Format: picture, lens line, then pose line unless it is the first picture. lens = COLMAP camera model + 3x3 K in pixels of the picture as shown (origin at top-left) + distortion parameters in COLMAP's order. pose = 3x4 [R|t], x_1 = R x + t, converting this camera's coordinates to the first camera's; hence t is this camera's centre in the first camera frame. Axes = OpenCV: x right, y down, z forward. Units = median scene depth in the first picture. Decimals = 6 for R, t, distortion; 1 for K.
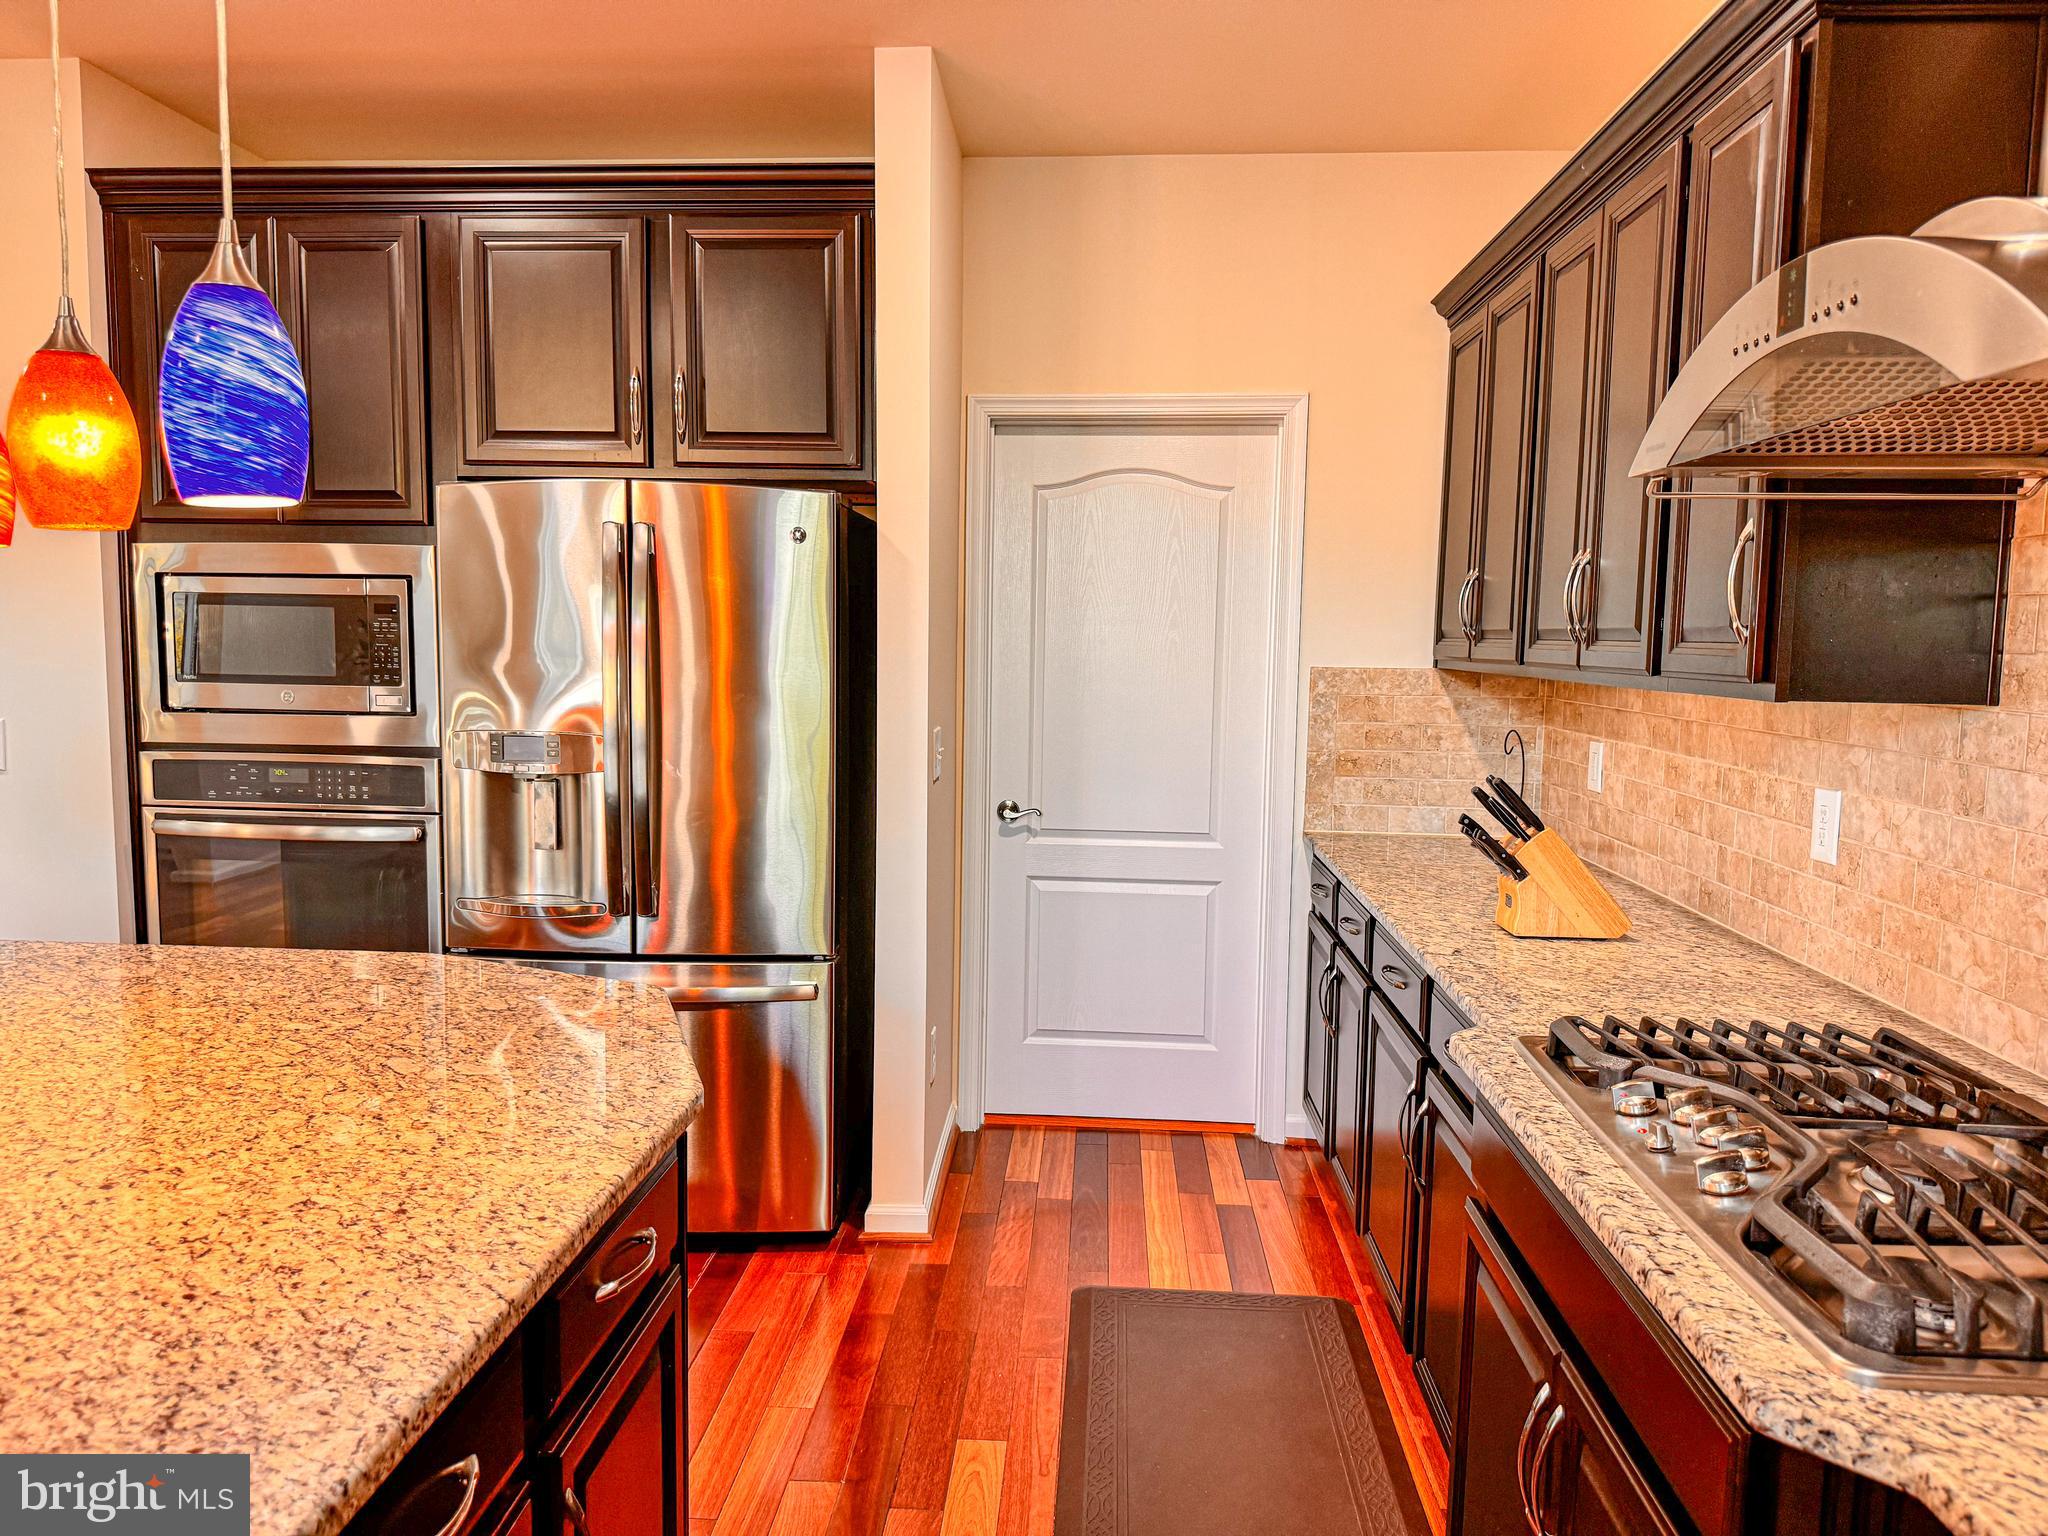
lens RADIAL K [[1452.6, 0, 1019.7], [0, 1452.6, 769.3], [0, 0, 1]] dist [-0.002765, -0.003702]
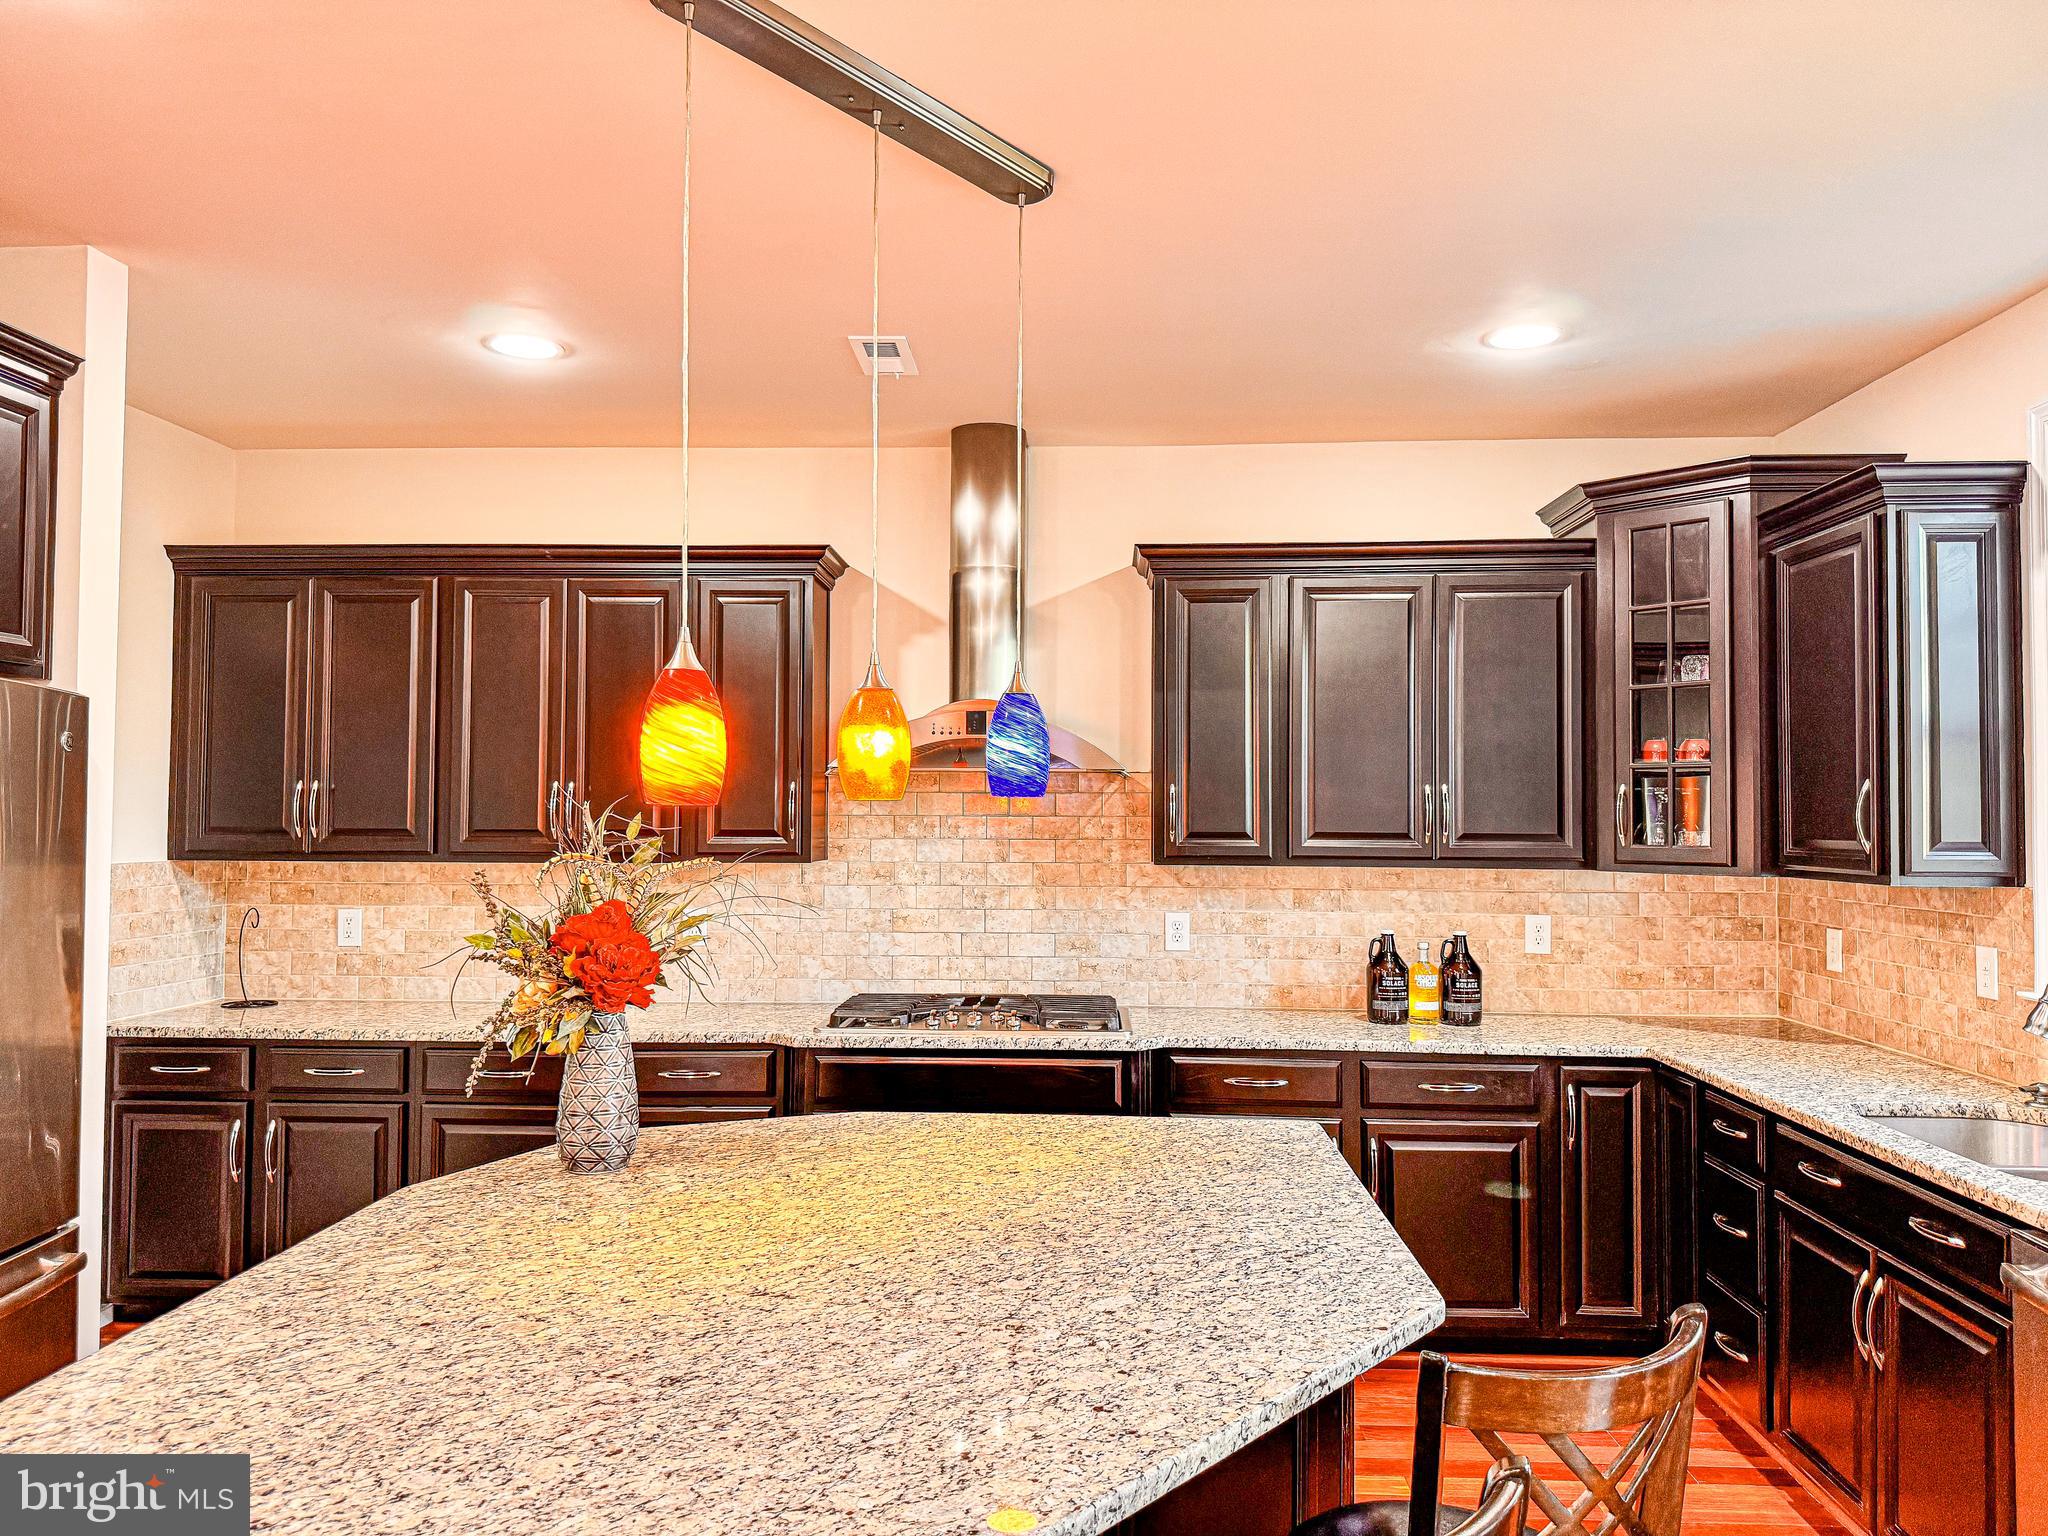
lens RADIAL K [[1420.2, 0, 1024.0], [0, 1420.2, 768.0], [0, 0, 1]] dist [0.130438, -0.204029]
pose [[-0.015623, 0.017880, 0.999718, -1.738045], [0.088592, 0.995933, -0.016428, -0.129924], [-0.995945, 0.088310, -0.017143, 0.704284]]
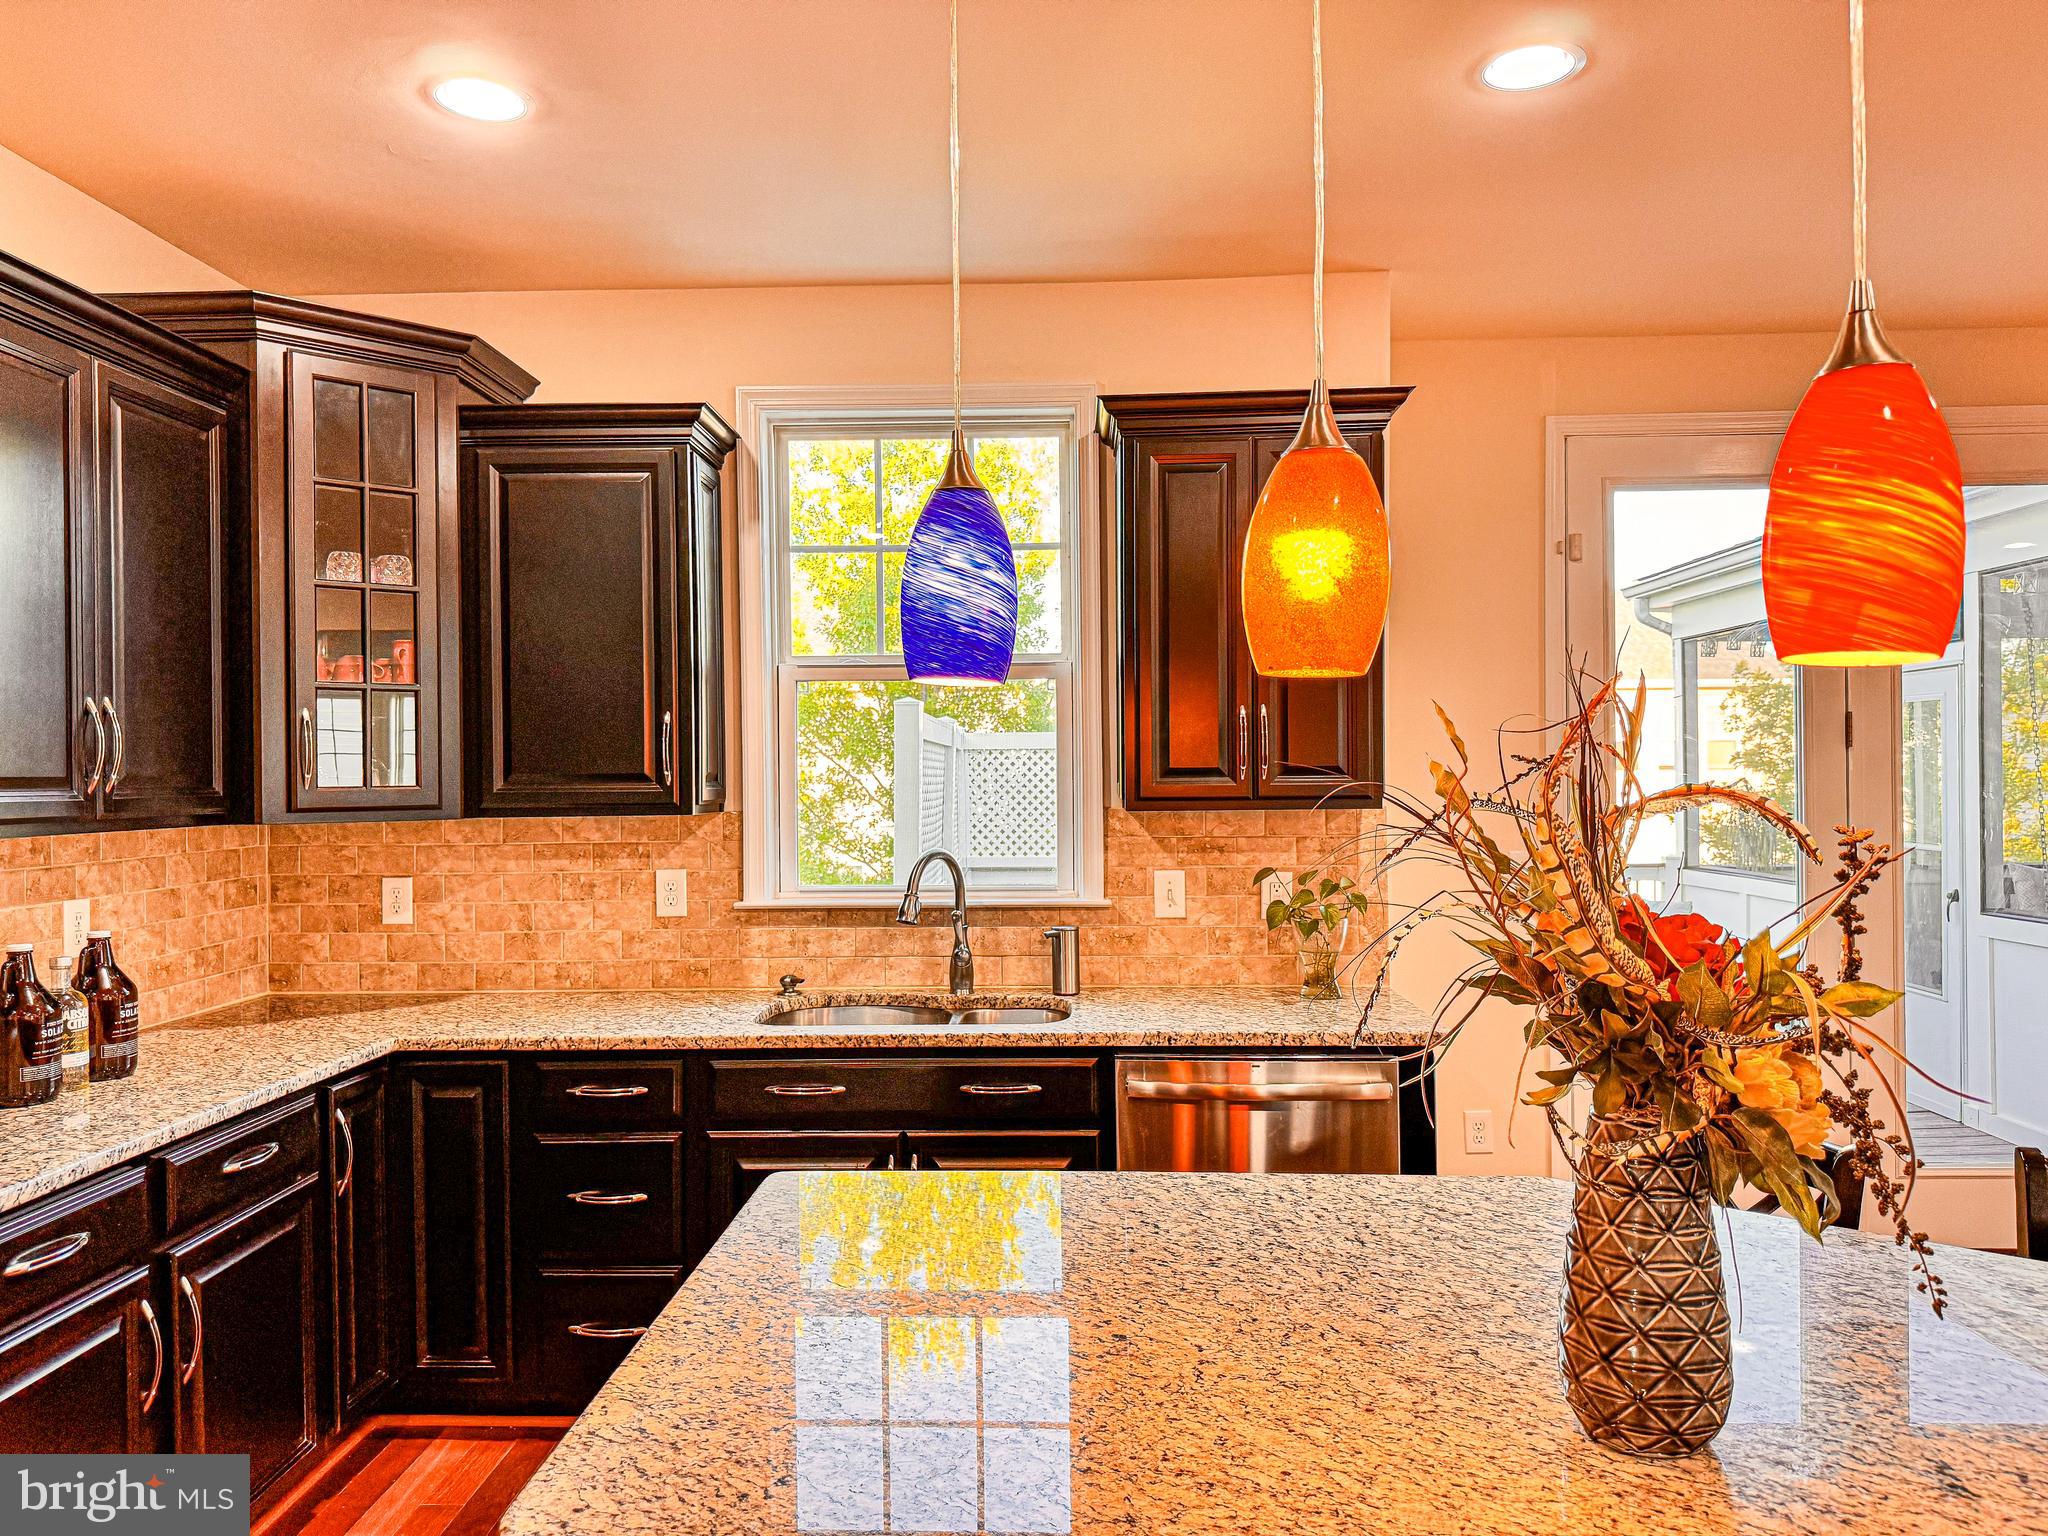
lens RADIAL K [[1420.2, 0, 1024.0], [0, 1420.2, 768.0], [0, 0, 1]] dist [0.130438, -0.204029]
pose [[-0.999407, -0.006454, -0.033823, -0.377533], [-0.009550, 0.995697, 0.092176, -0.152799], [0.033083, 0.092445, -0.995168, 1.432512]]
